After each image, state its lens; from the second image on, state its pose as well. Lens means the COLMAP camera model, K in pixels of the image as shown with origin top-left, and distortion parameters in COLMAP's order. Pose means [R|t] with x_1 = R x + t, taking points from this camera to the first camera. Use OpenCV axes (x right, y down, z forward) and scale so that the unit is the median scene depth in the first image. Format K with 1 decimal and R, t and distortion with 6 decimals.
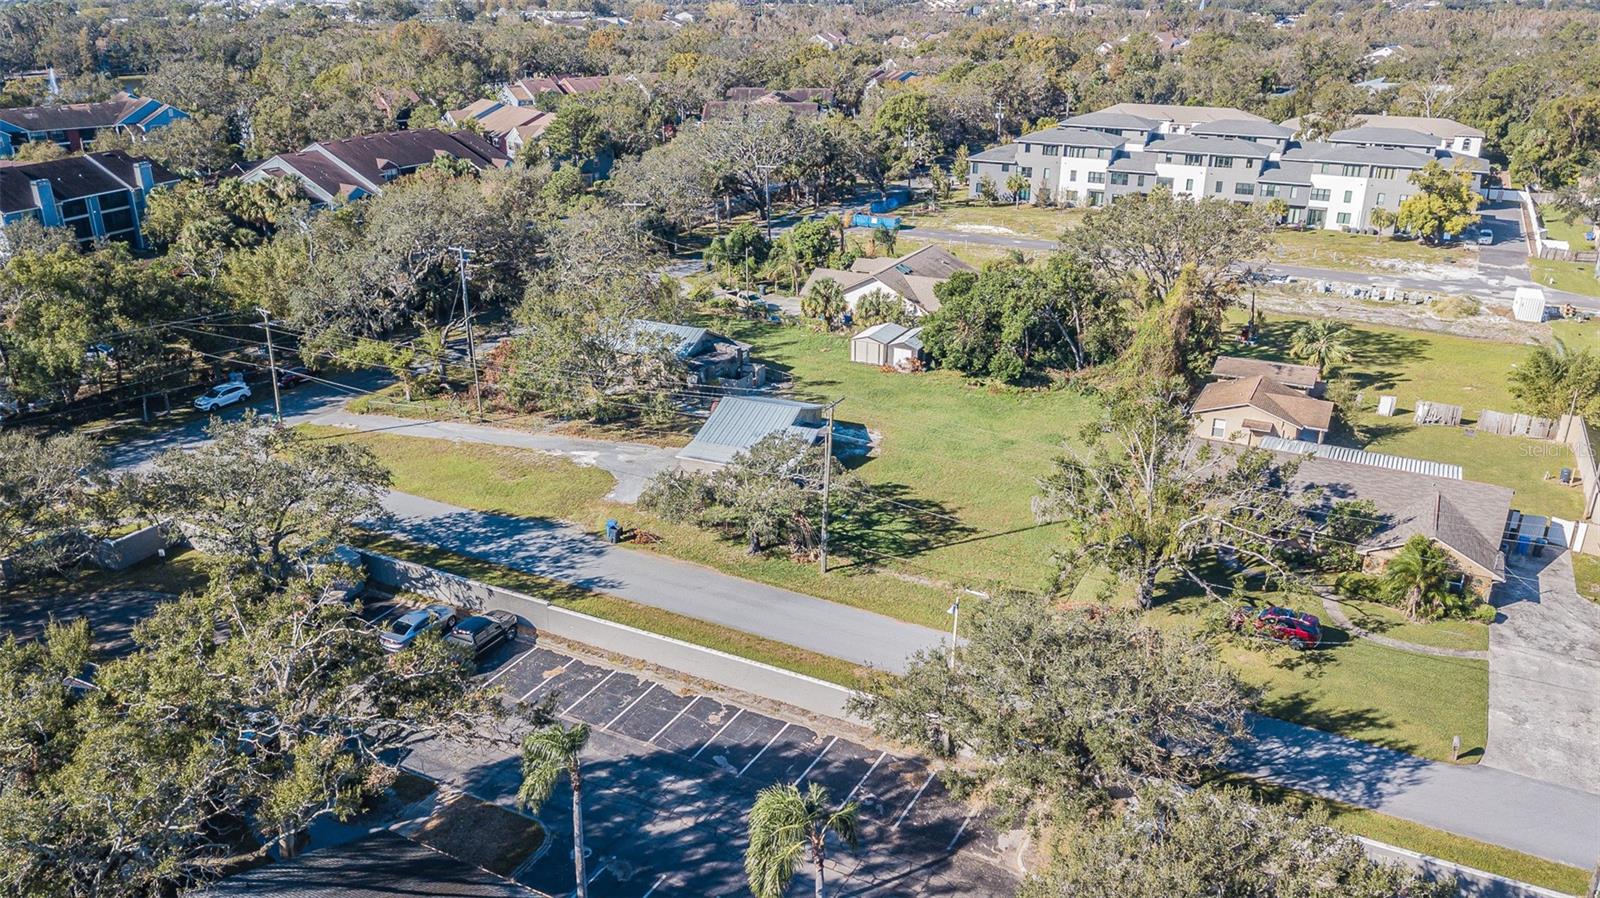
lens RADIAL K [[1230.8, 0, 800.0], [0, 1230.8, 449.0], [0, 0, 1]] dist [0.005424, 0.001574]
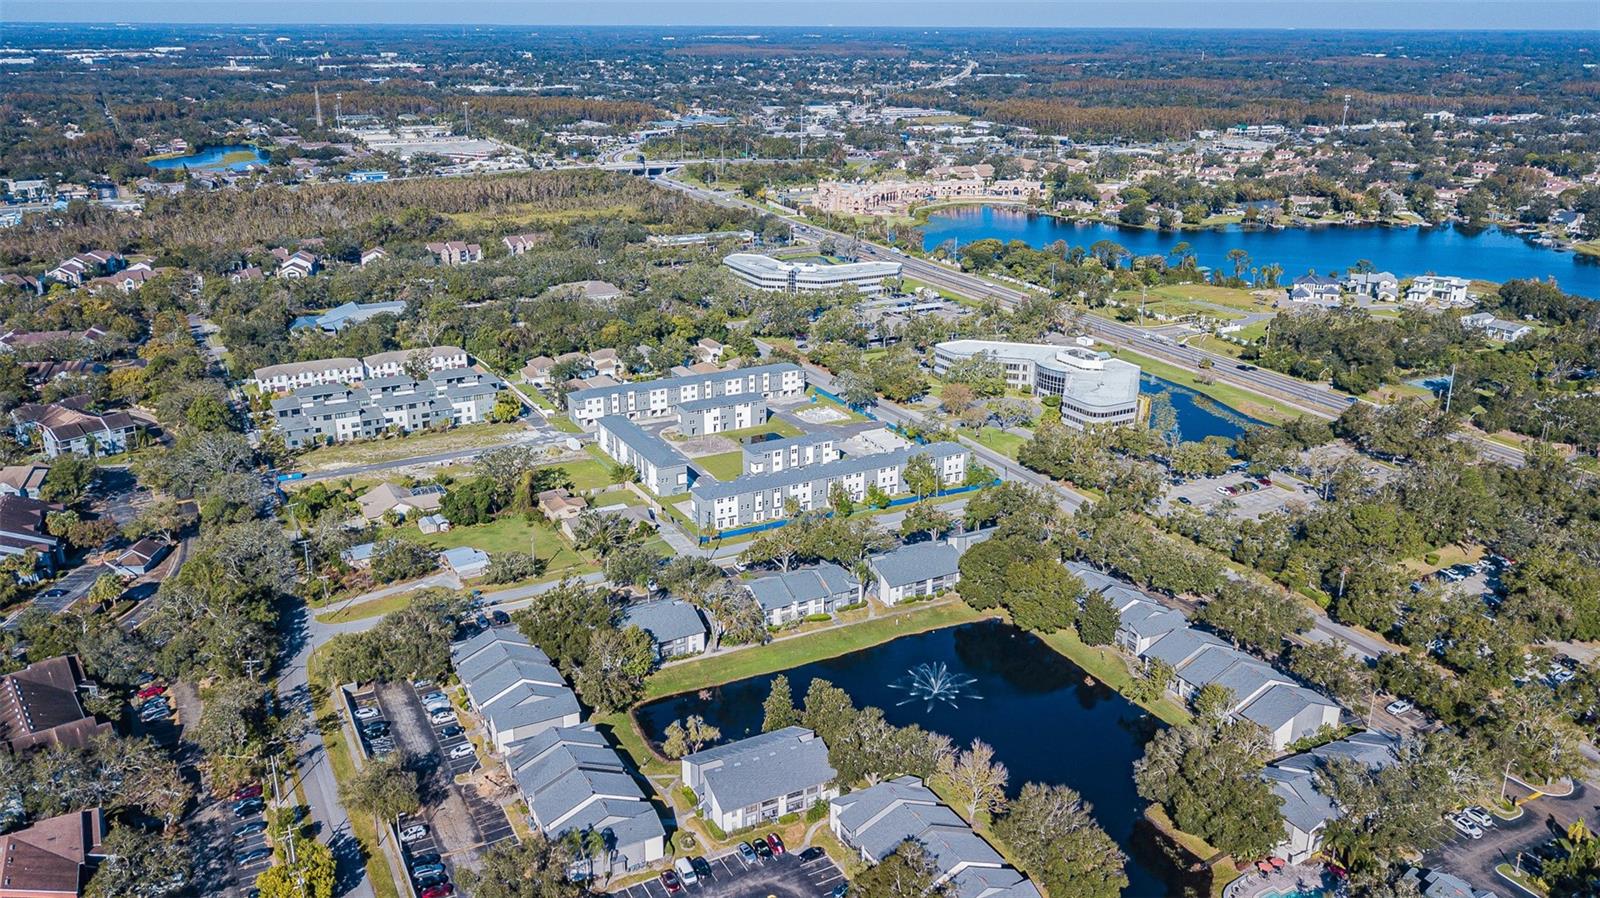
lens RADIAL K [[1277.2, 0, 800.0], [0, 1277.2, 449.0], [0, 0, 1]] dist [0.013003, -0.004897]
pose [[0.566094, -0.267308, 0.779798, -1.693663], [0.303141, 0.947185, 0.104623, -0.303795], [-0.766579, 0.177162, 0.617228, -1.464551]]
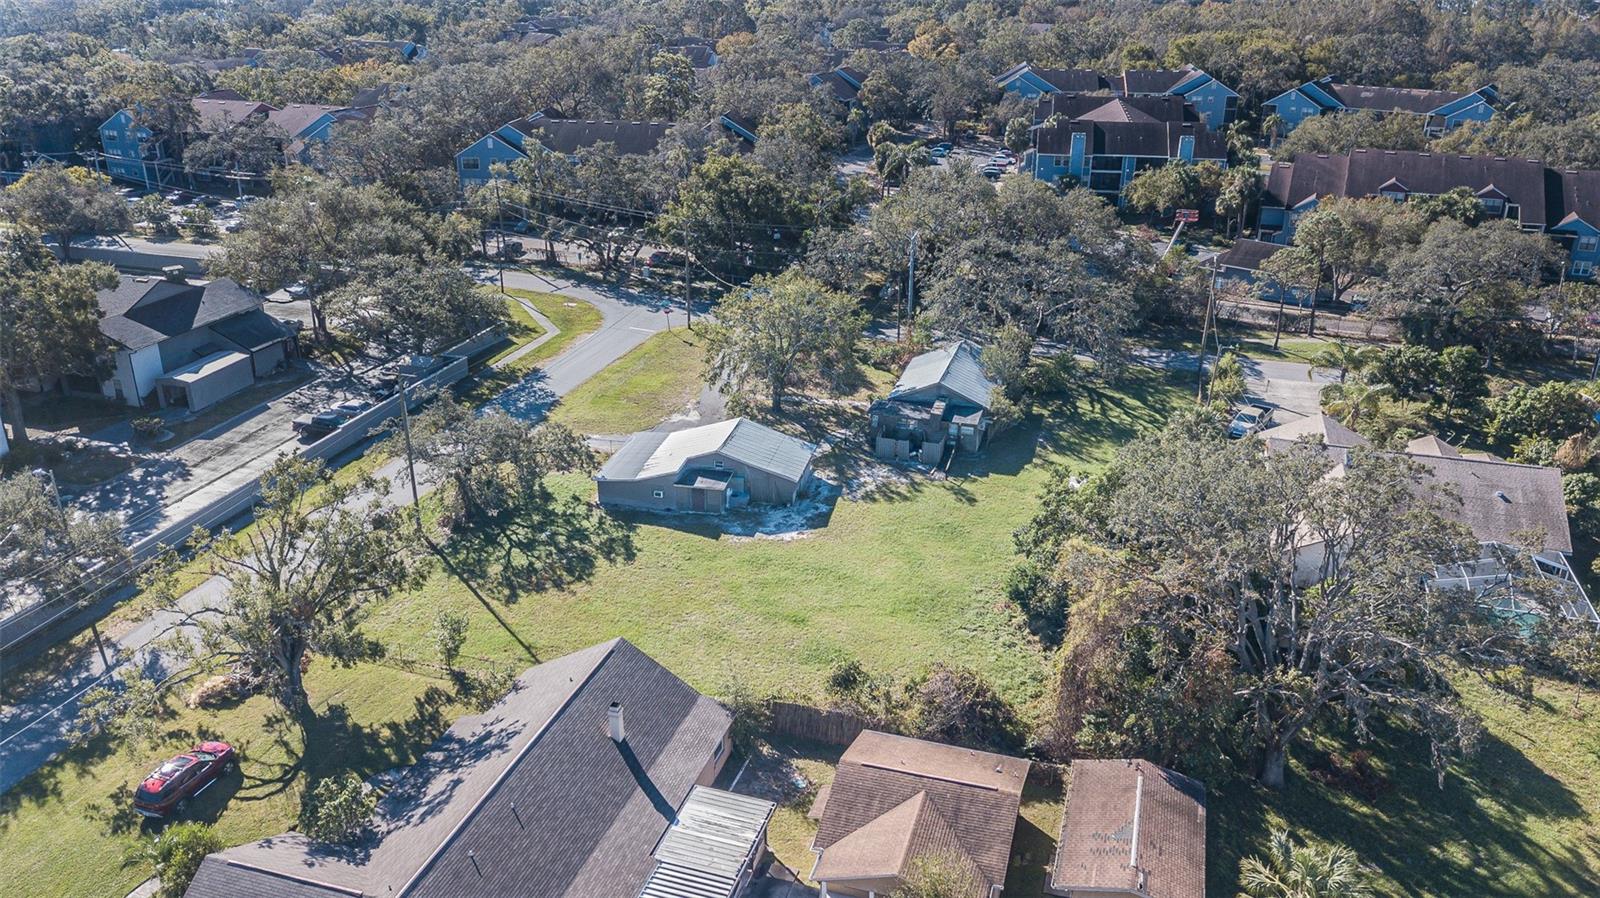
lens RADIAL K [[1203.3, 0, 800.0], [0, 1203.3, 449.0], [0, 0, 1]] dist [0.003430, 0.006191]
pose [[0.176331, 0.382878, -0.906814, 0.667661], [-0.361957, 0.881925, 0.301986, -0.266679], [0.915366, 0.274979, 0.294096, 0.652712]]
